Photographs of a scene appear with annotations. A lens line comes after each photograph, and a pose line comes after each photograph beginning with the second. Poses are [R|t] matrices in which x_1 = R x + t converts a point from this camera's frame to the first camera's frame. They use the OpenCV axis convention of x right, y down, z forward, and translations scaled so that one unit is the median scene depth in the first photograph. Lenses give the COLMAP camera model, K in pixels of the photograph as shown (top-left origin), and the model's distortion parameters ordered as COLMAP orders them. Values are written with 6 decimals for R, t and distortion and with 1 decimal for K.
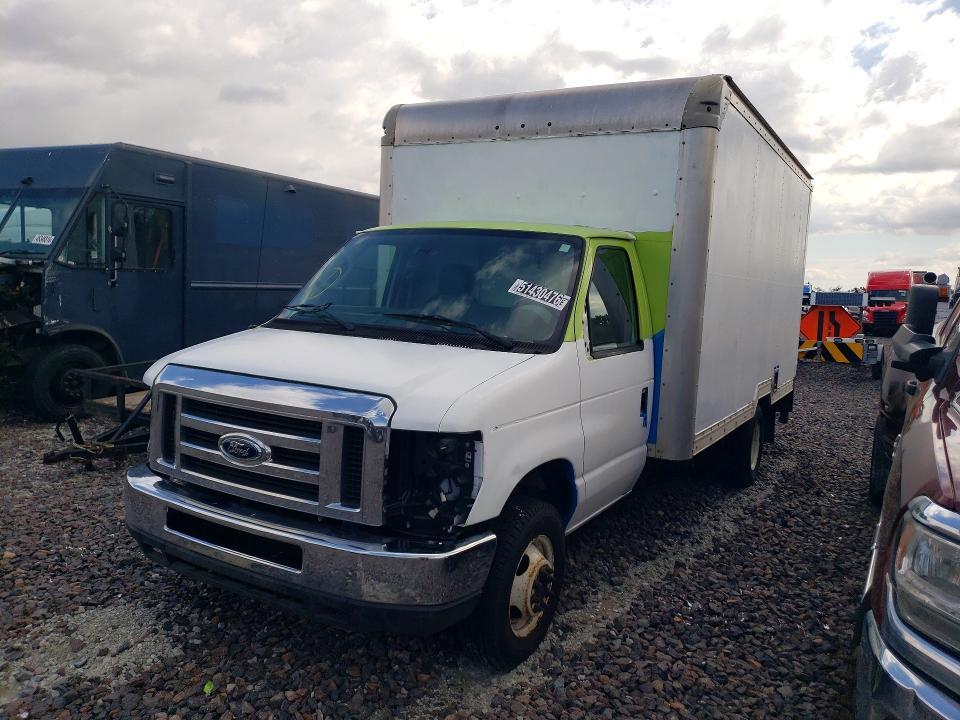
lens RADIAL K [[748.8, 0, 480.0], [0, 748.8, 360.0], [0, 0, 1]] dist [0.056576, -0.001137]
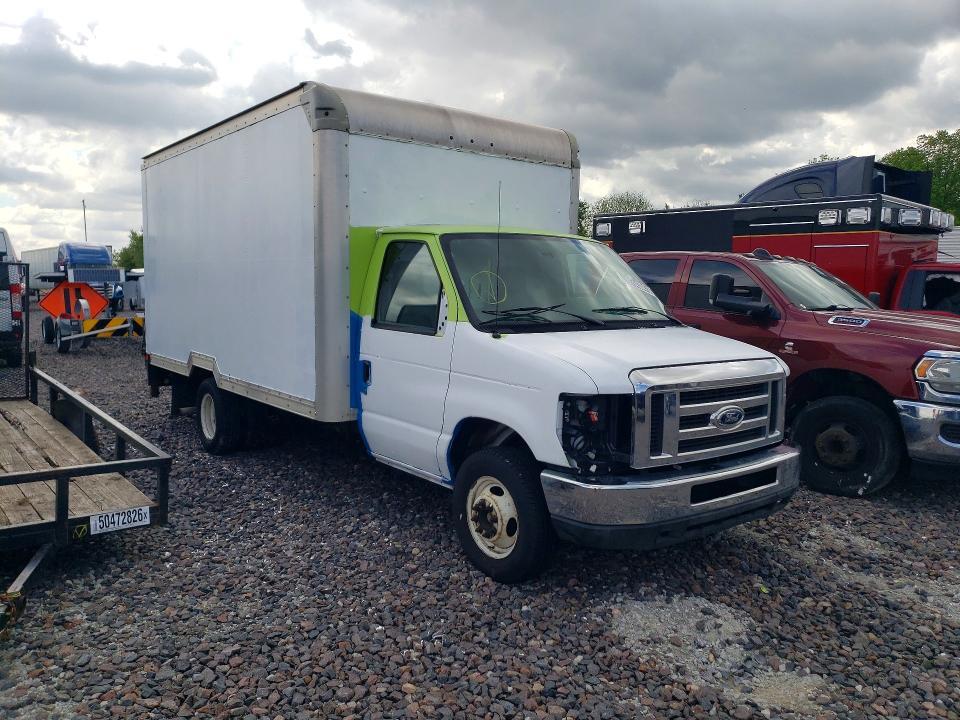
lens RADIAL K [[748.8, 0, 480.0], [0, 748.8, 360.0], [0, 0, 1]] dist [0.056576, -0.001137]
pose [[0.384142, -0.131843, 0.913812, -1.539731], [0.094603, 0.990163, 0.103090, -0.143966], [-0.918415, 0.046848, 0.392836, 0.825059]]
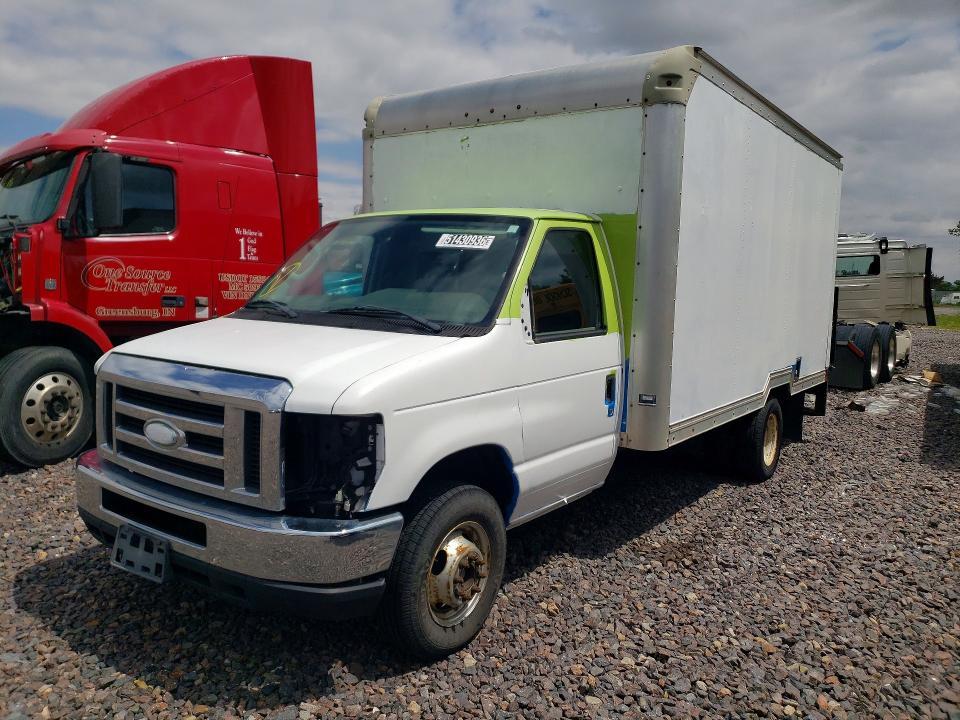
lens RADIAL K [[748.8, 0, 480.0], [0, 748.8, 360.0], [0, 0, 1]] dist [0.056576, -0.001137]
pose [[0.994673, -0.011725, -0.102415, 0.197860], [0.011737, 0.999931, -0.000490, 0.022619], [0.102414, -0.000715, 0.994742, 0.031940]]
